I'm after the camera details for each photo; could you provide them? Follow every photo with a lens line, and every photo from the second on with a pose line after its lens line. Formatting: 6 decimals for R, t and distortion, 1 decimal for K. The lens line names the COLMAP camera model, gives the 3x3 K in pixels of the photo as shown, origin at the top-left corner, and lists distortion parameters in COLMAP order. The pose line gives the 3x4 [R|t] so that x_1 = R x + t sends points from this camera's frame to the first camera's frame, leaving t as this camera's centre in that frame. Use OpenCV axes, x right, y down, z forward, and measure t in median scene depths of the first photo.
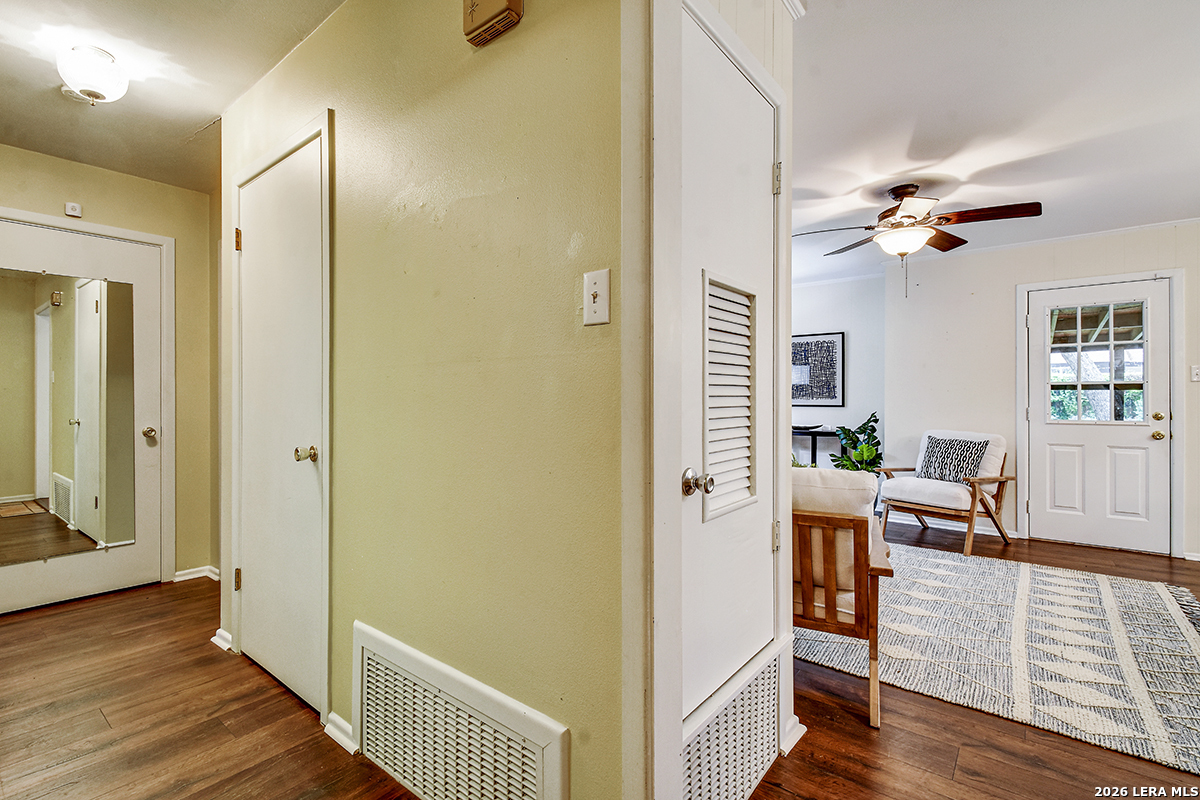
lens RADIAL K [[549.0, 0, 590.4], [0, 549.0, 395.8], [0, 0, 1]] dist [-0.001861, -0.000970]
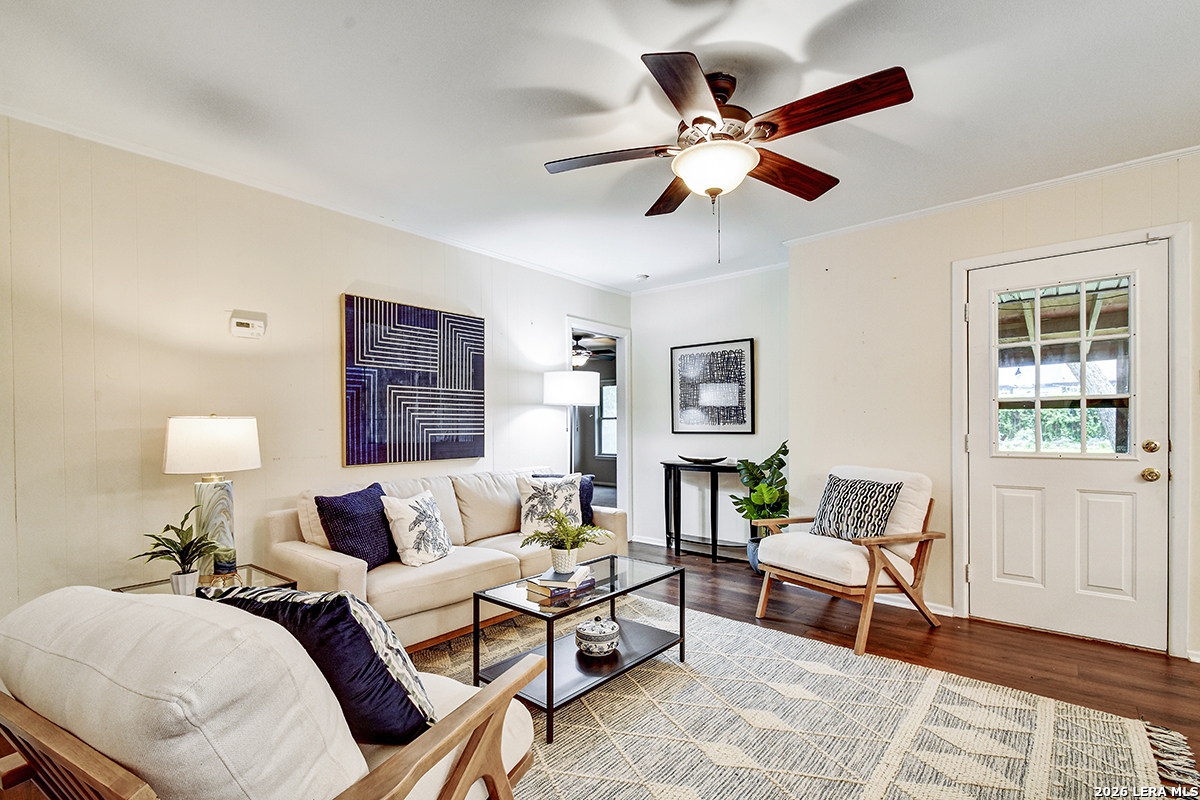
lens RADIAL K [[539.8, 0, 600.4], [0, 539.8, 427.9], [0, 0, 1]] dist [0.001961, -0.003496]
pose [[0.999569, -0.008787, -0.027995, 0.357615], [0.009094, 0.999900, 0.010871, 0.001413], [0.027897, -0.011121, 0.999549, 0.300158]]
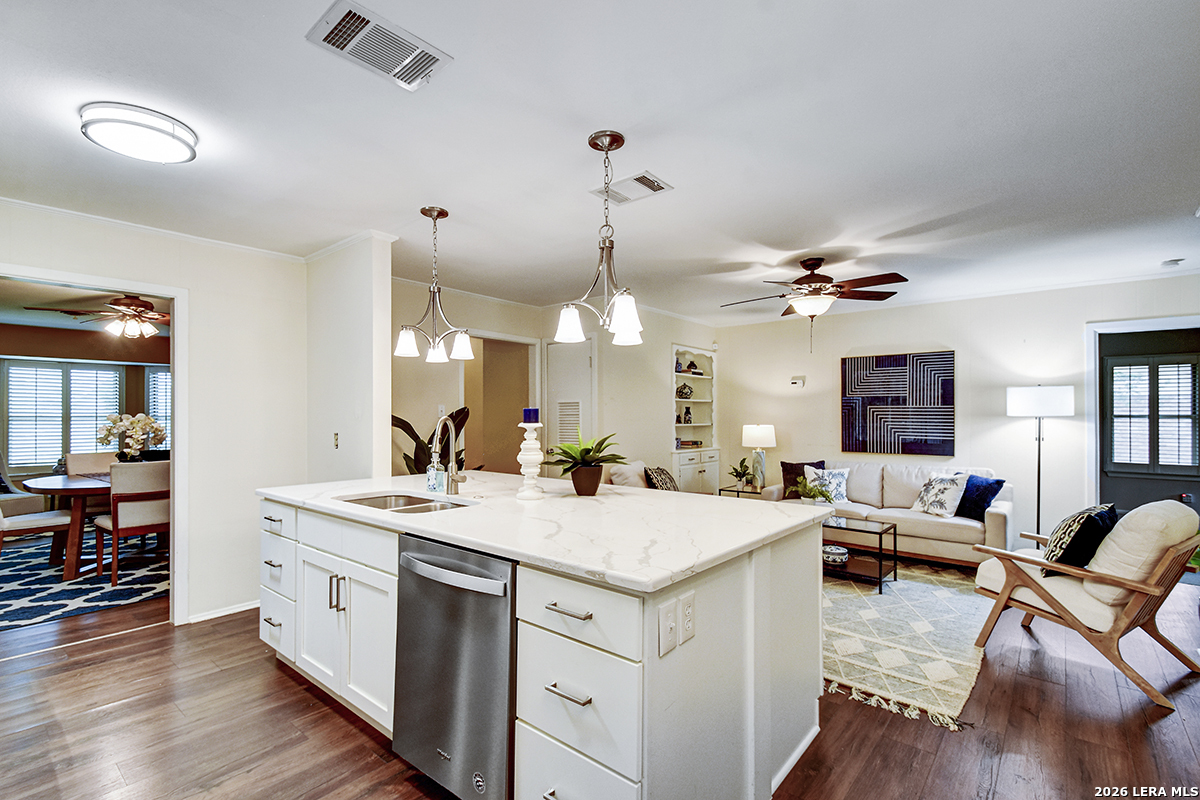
lens RADIAL K [[549.0, 0, 590.4], [0, 549.0, 395.8], [0, 0, 1]] dist [-0.001861, -0.000970]
pose [[-0.017563, -0.034577, -0.999248, 1.372214], [0.003889, 0.999392, -0.034650, -0.036591], [0.999838, -0.004494, -0.017418, 0.423611]]
